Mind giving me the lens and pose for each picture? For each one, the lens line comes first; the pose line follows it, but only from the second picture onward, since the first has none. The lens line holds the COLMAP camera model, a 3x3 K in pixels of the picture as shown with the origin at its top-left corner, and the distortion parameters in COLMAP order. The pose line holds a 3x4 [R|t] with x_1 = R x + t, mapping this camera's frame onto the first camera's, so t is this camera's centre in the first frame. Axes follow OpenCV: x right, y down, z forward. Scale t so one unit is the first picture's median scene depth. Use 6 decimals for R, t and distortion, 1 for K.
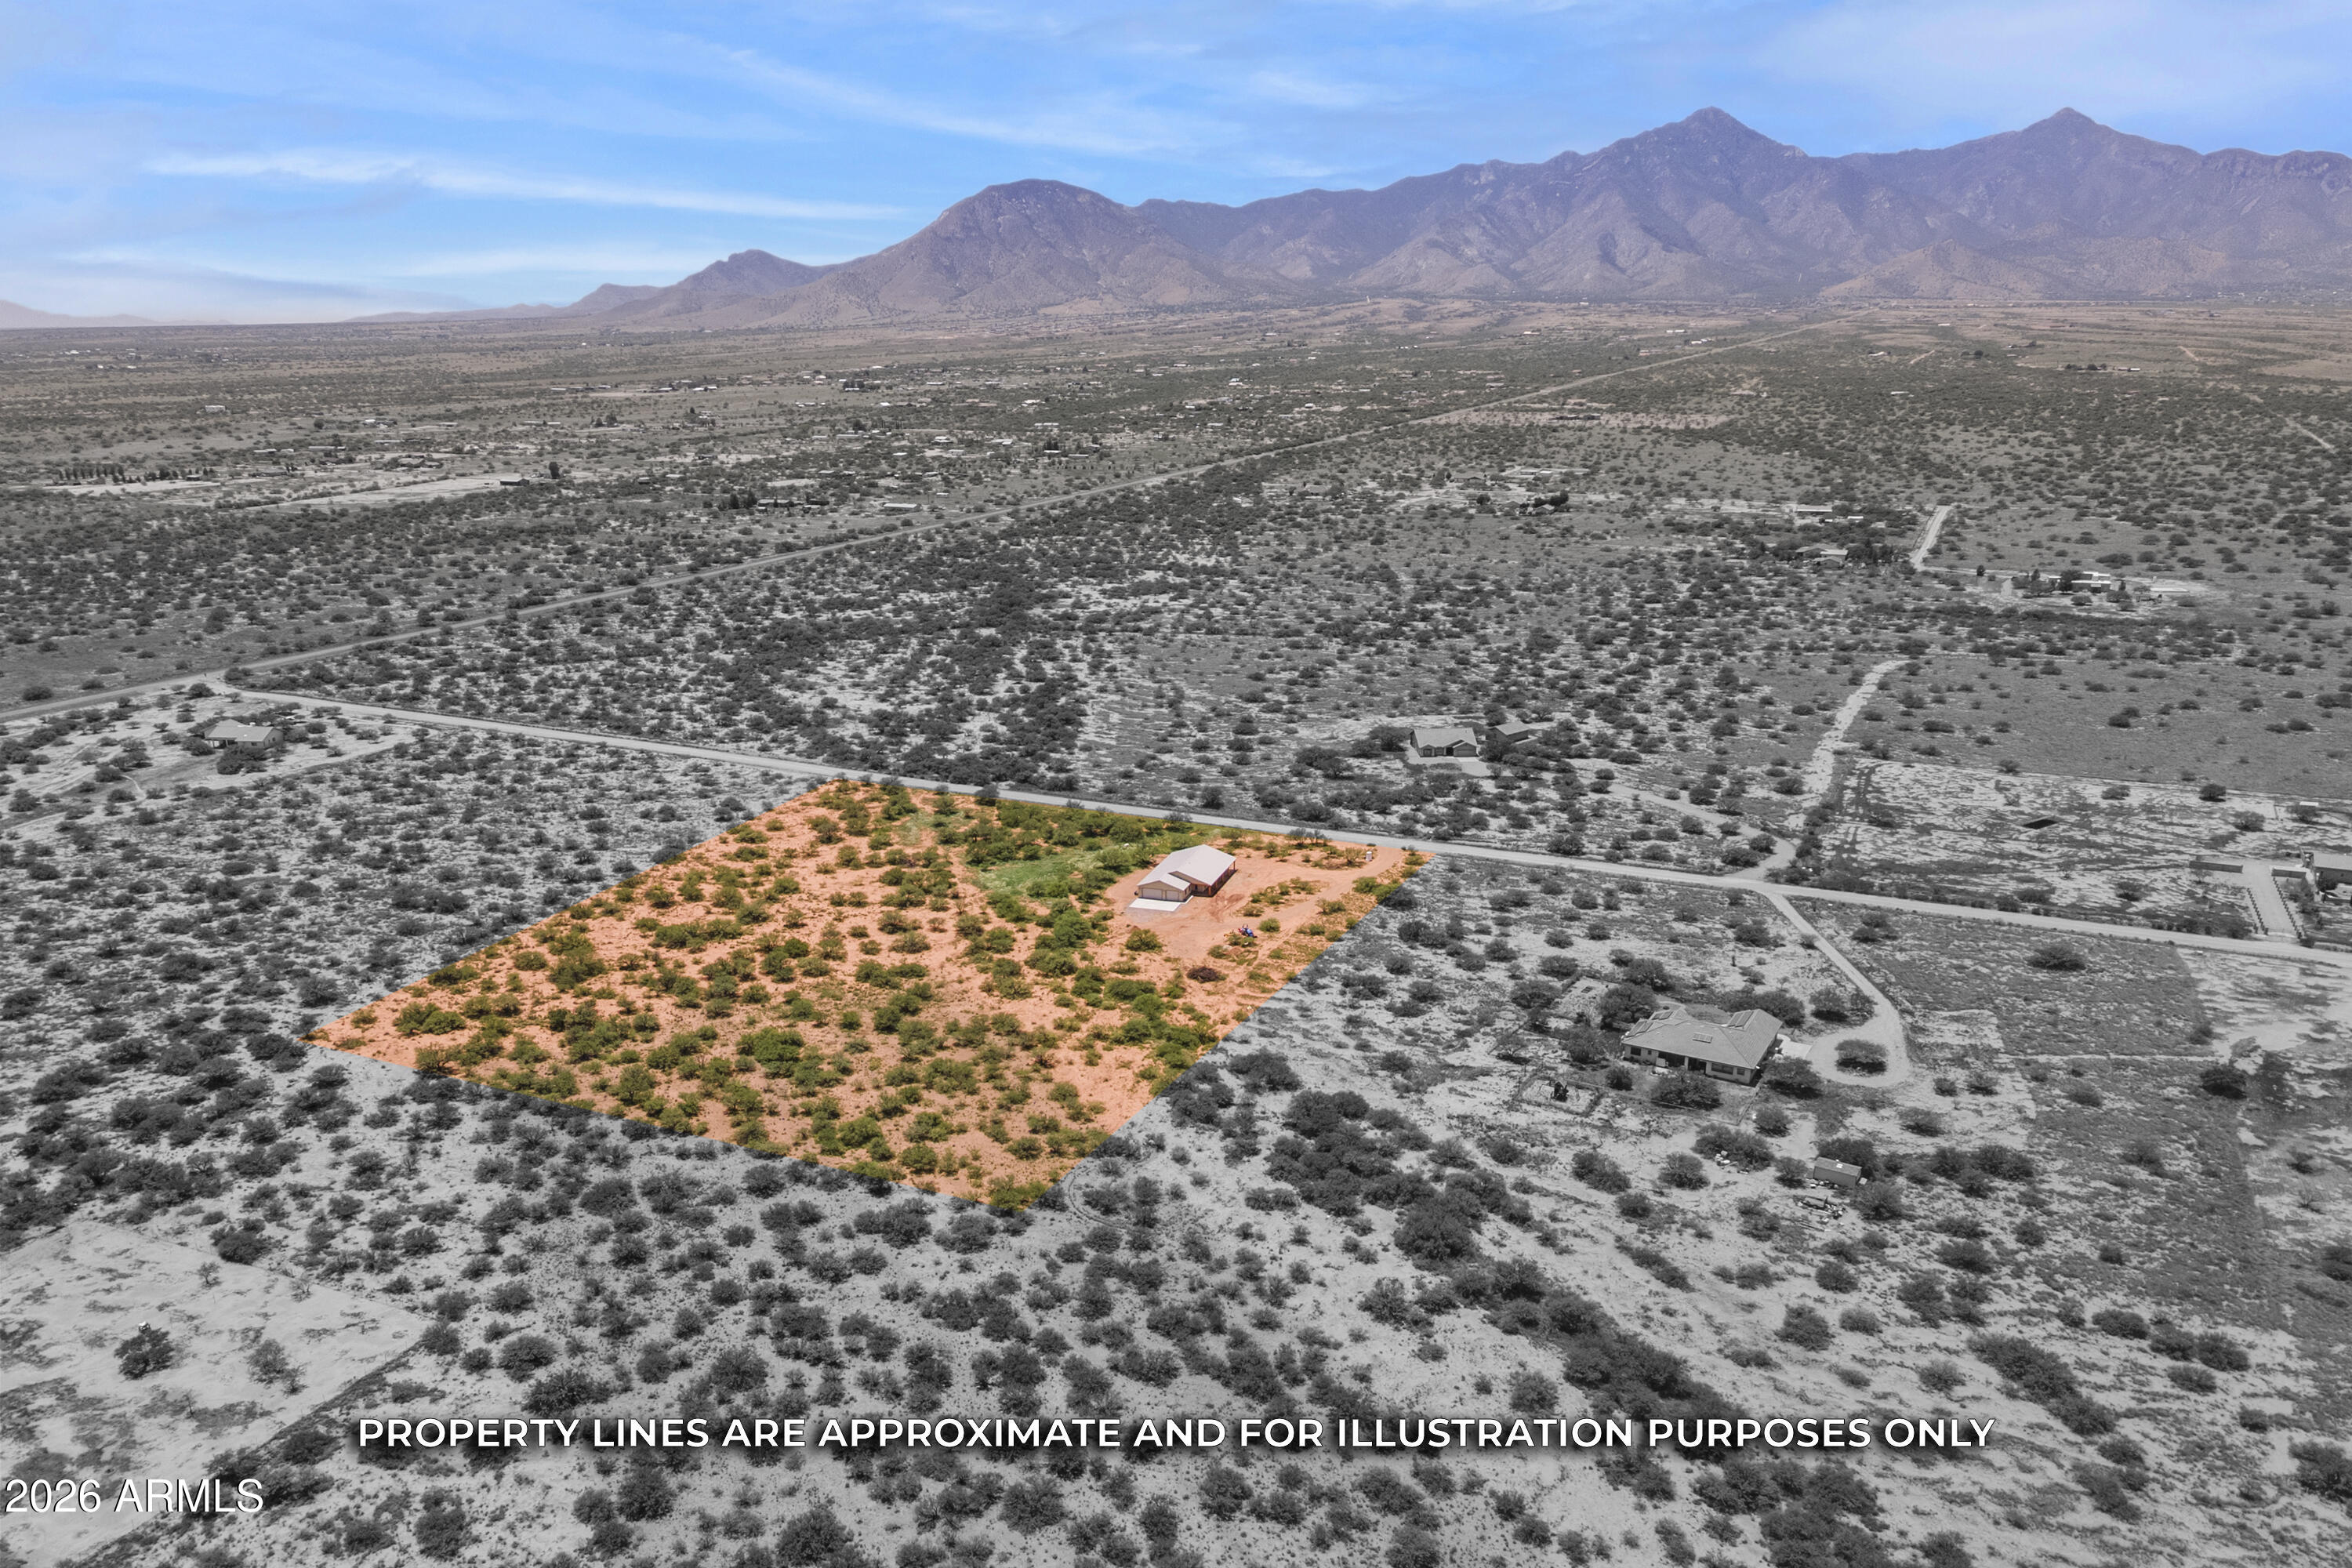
lens RADIAL K [[1712.0, 0, 1168.5], [0, 1712.0, 917.7], [0, 0, 1]] dist [0.077324, -0.076579]
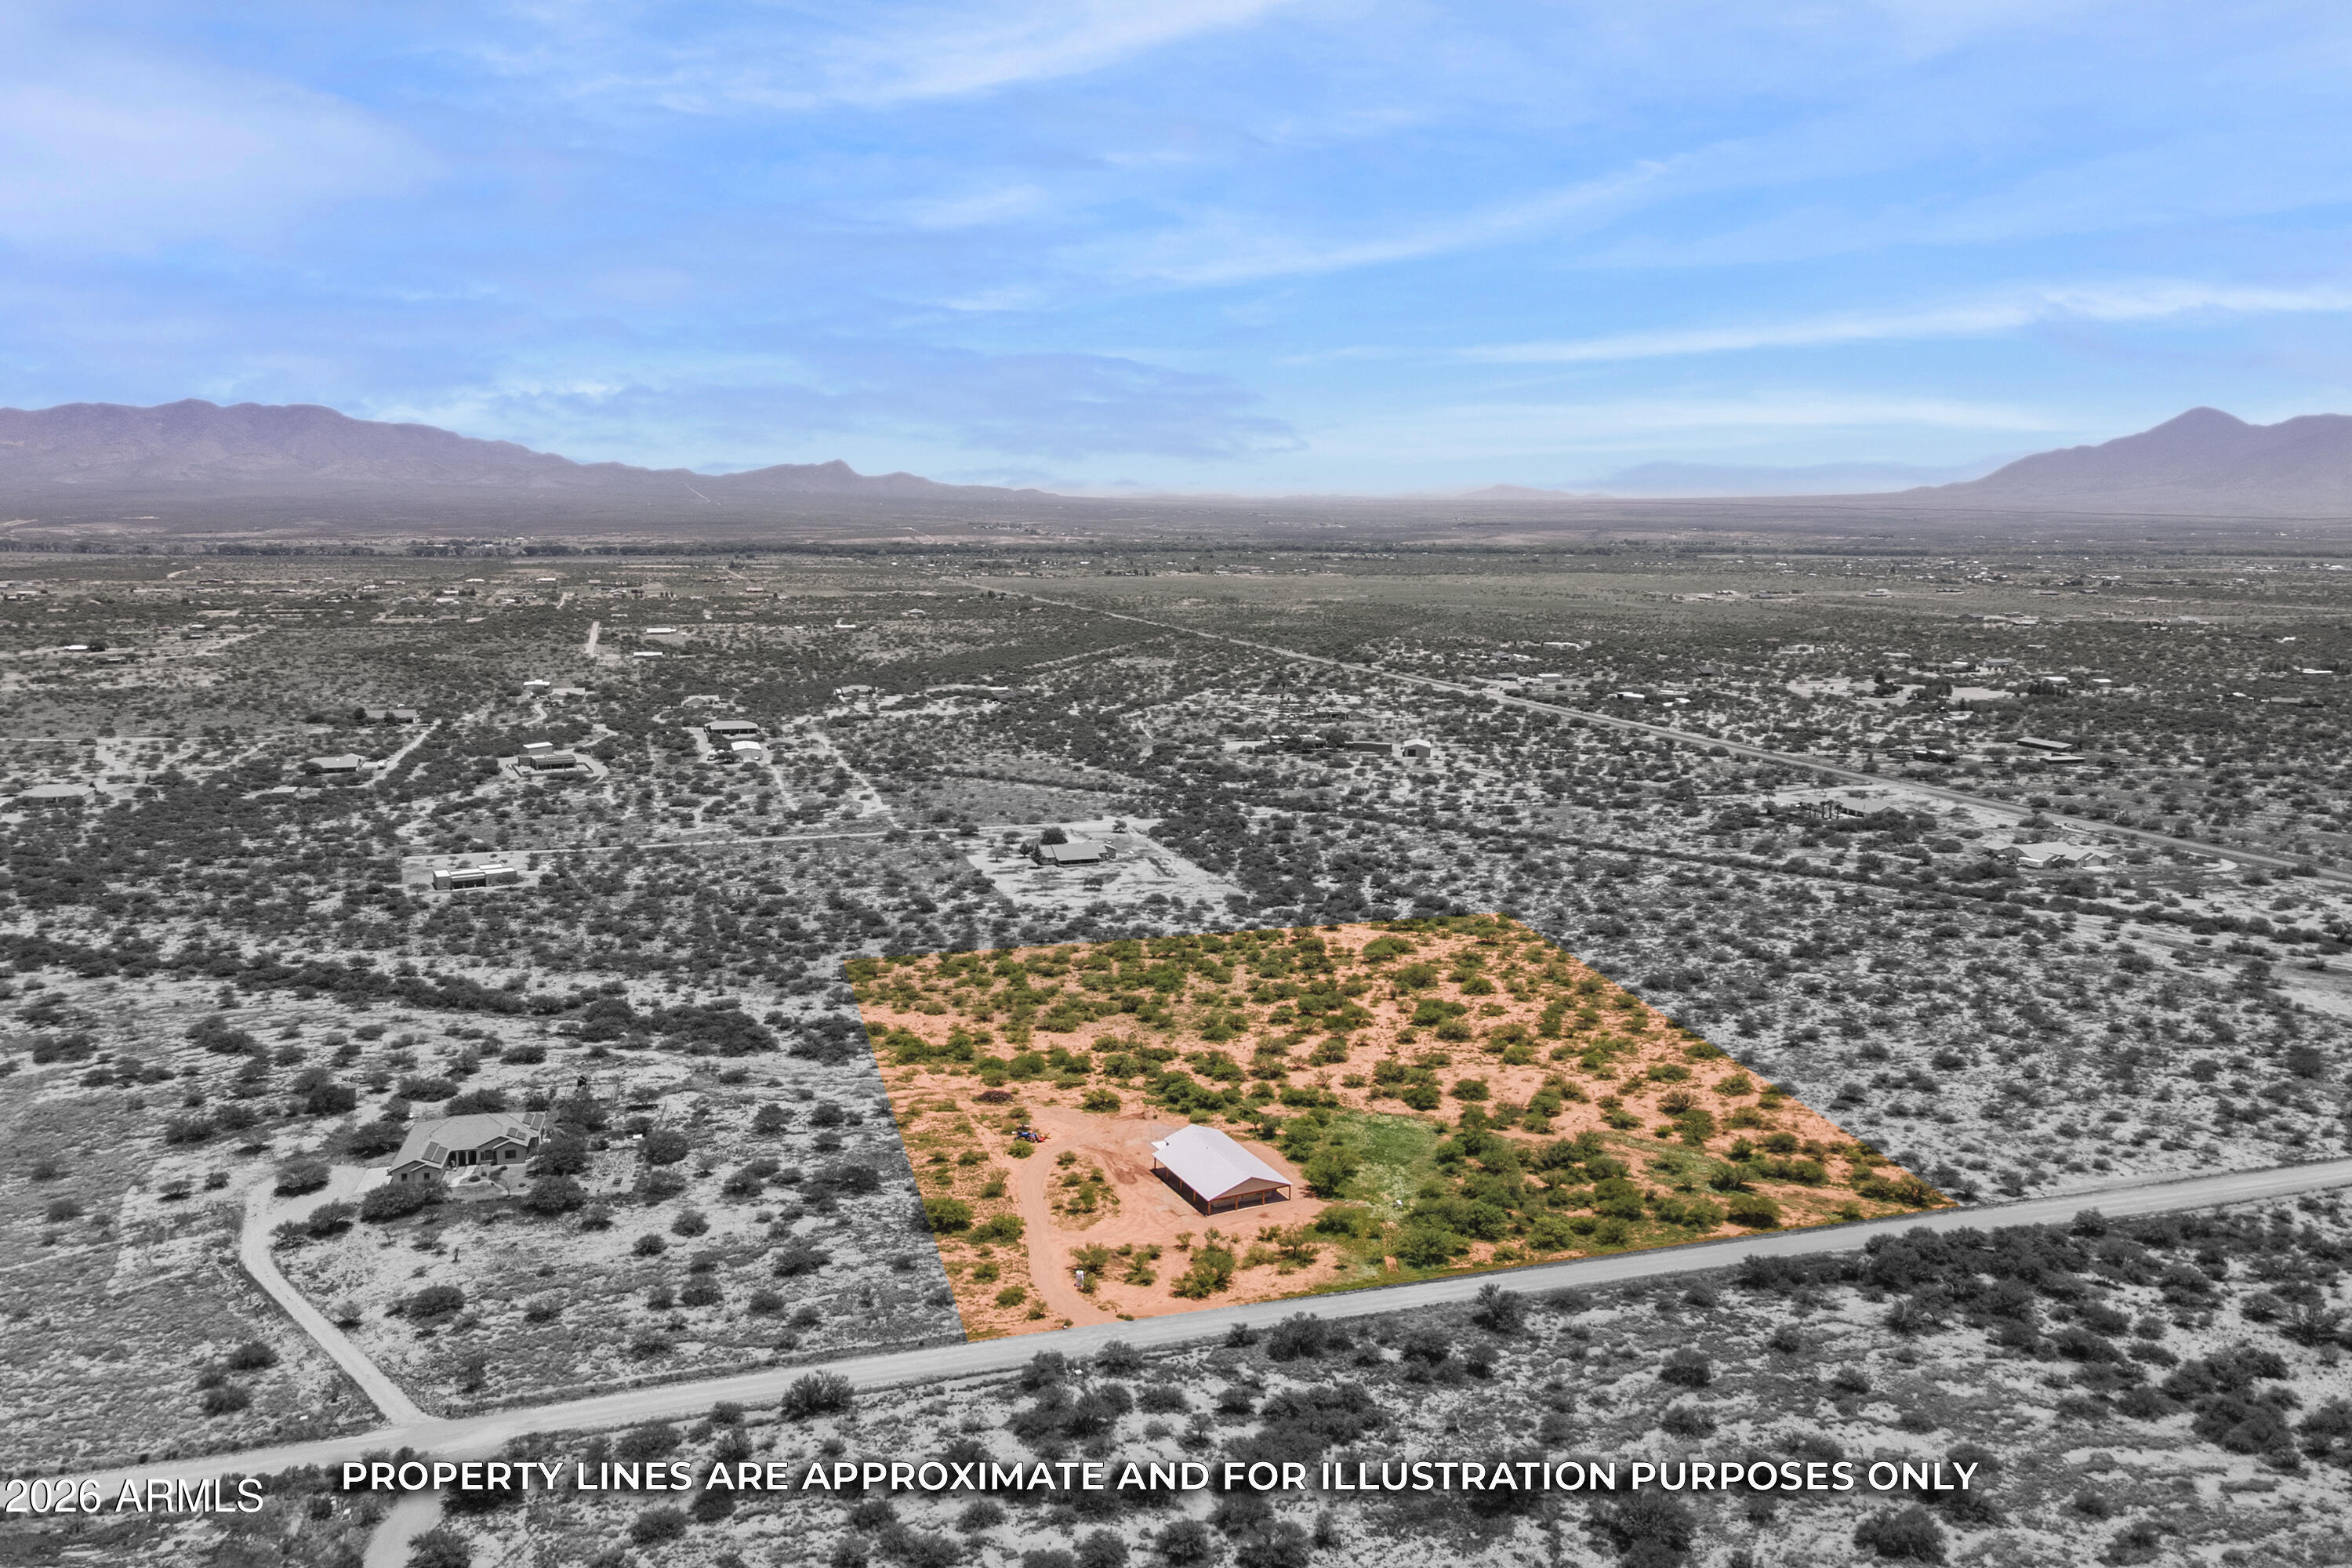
lens RADIAL K [[1654.8, 0, 1176.0], [0, 1654.8, 784.0], [0, 0, 1]] dist [0.056153, 0.000849]
pose [[-0.720222, 0.122368, -0.682866, 0.583008], [-0.227633, 0.888140, 0.399238, -0.536490], [0.655334, 0.442983, -0.611803, 1.579302]]
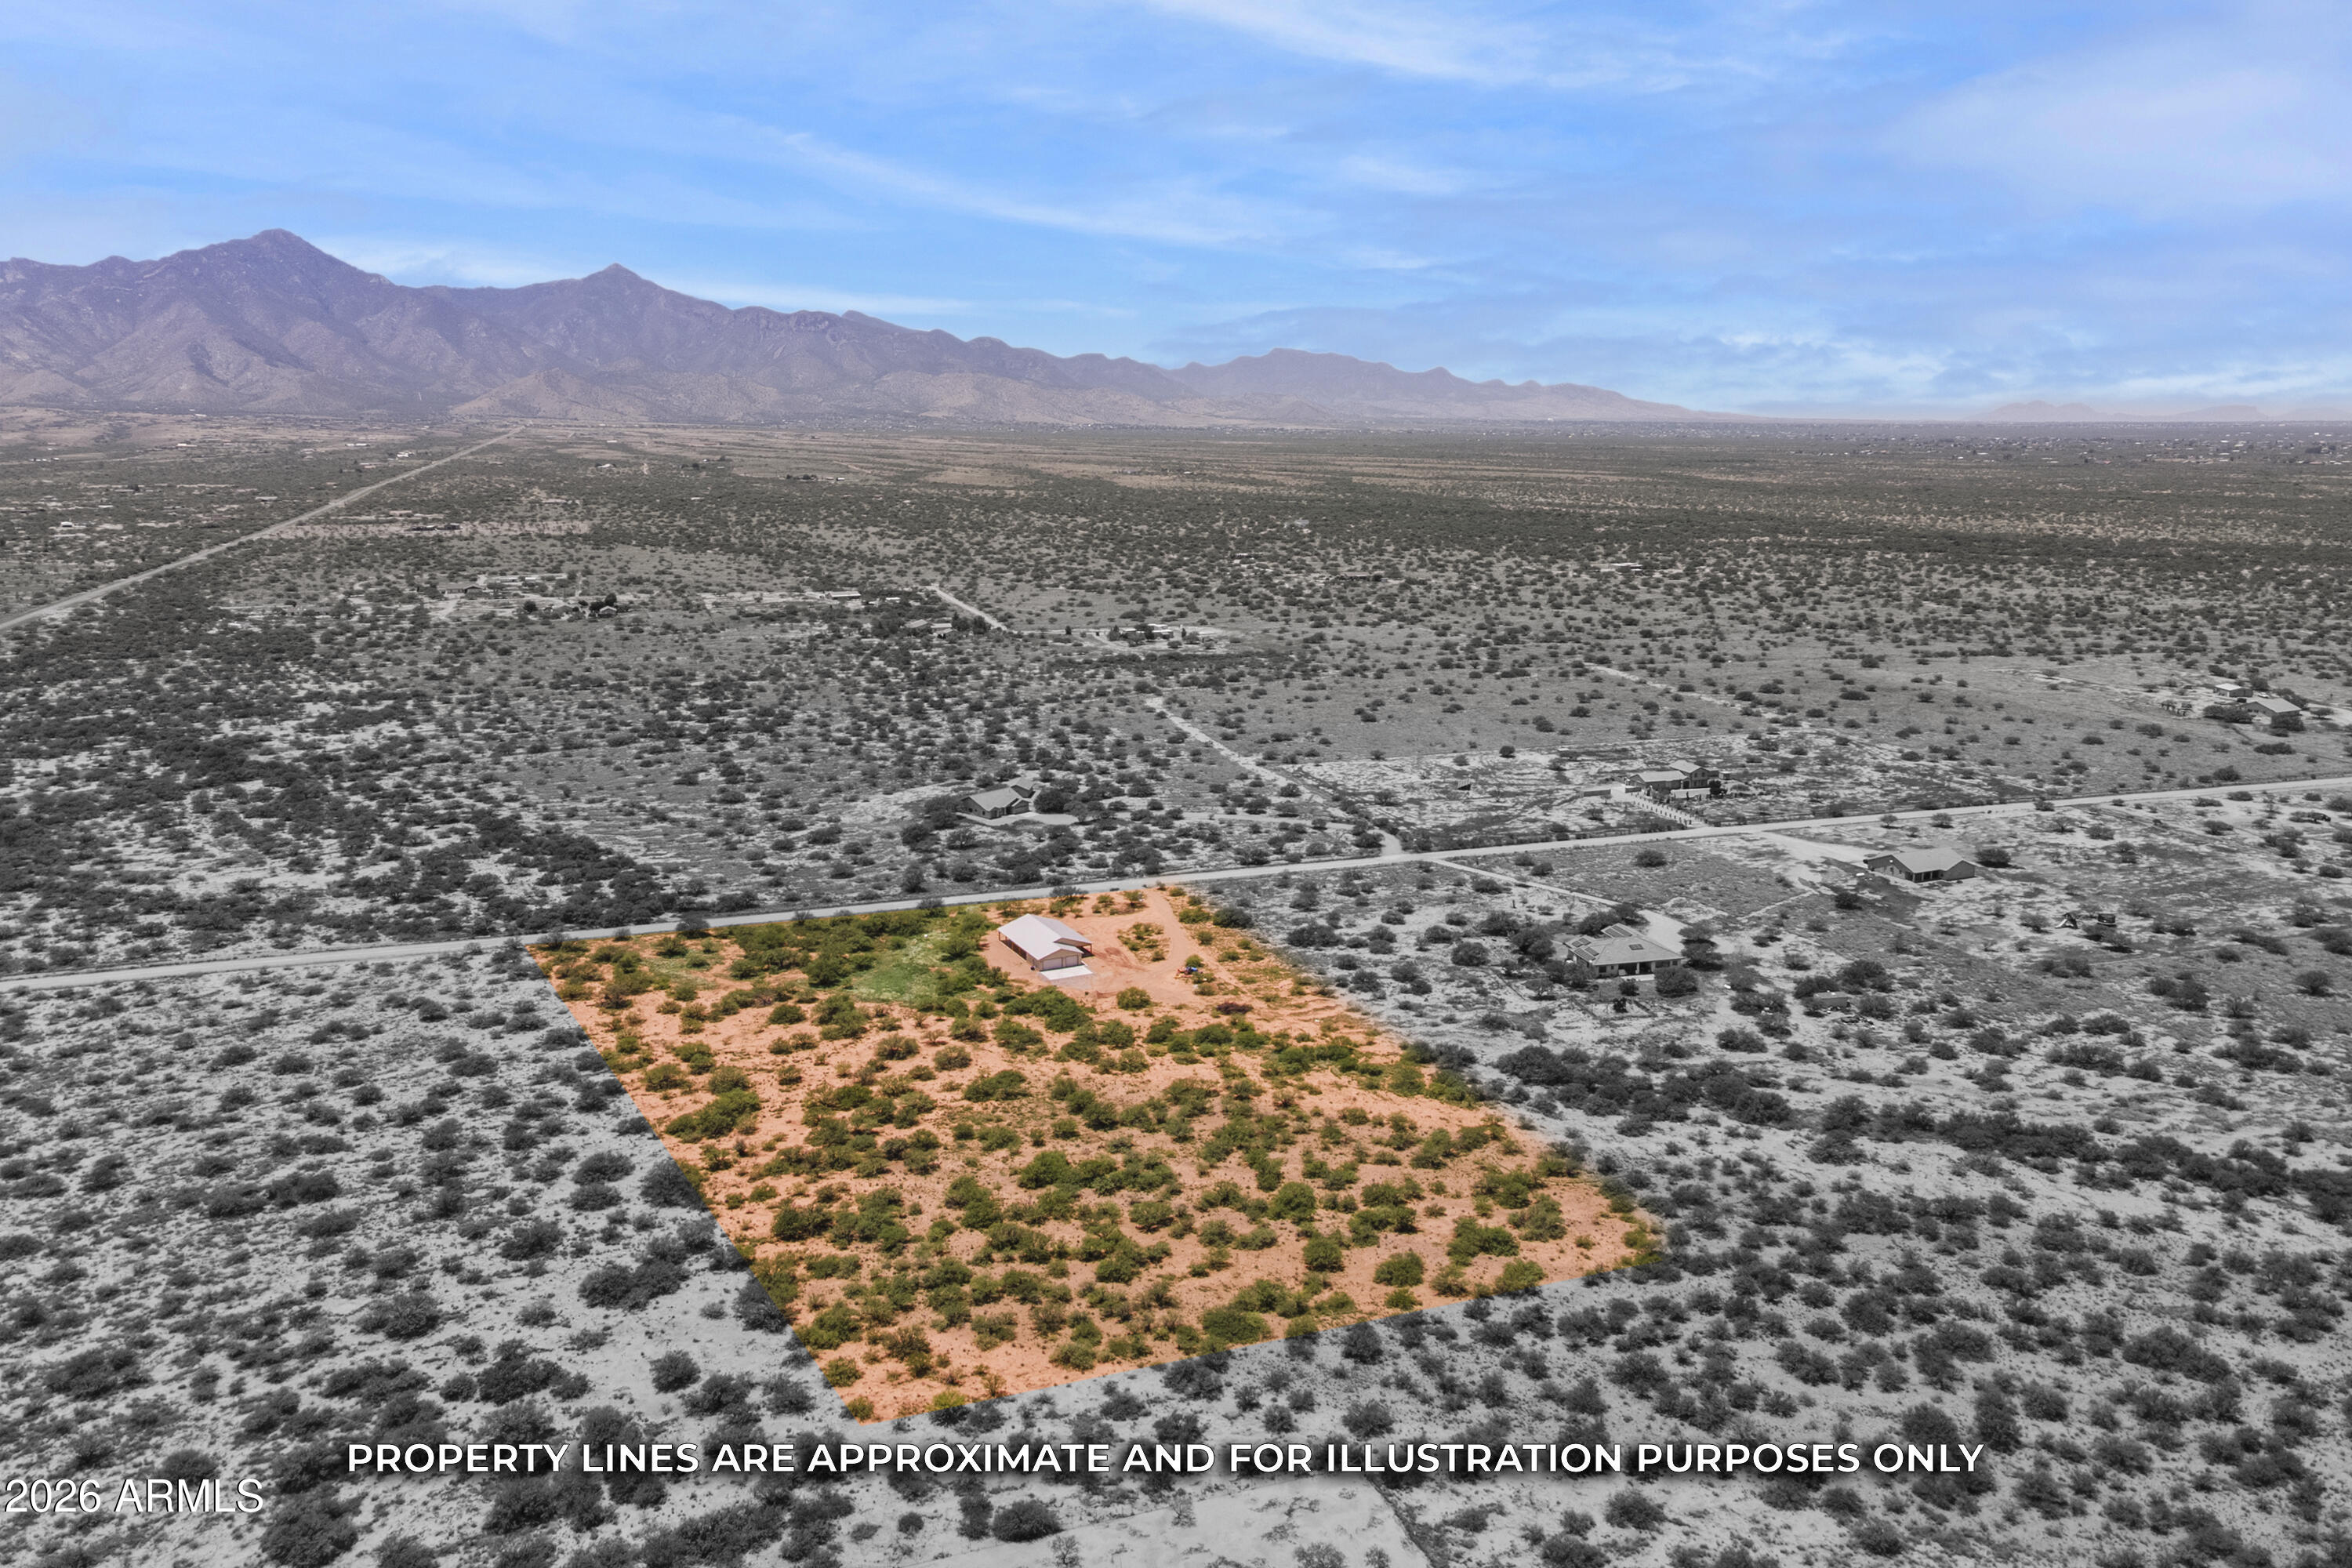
lens RADIAL K [[1654.8, 0, 1176.0], [0, 1654.8, 784.0], [0, 0, 1]] dist [0.056153, 0.000849]
pose [[0.718932, -0.139791, 0.680878, -0.697658], [0.225105, 0.973601, -0.037796, -0.072833], [-0.657620, 0.180442, 0.731421, 0.231551]]
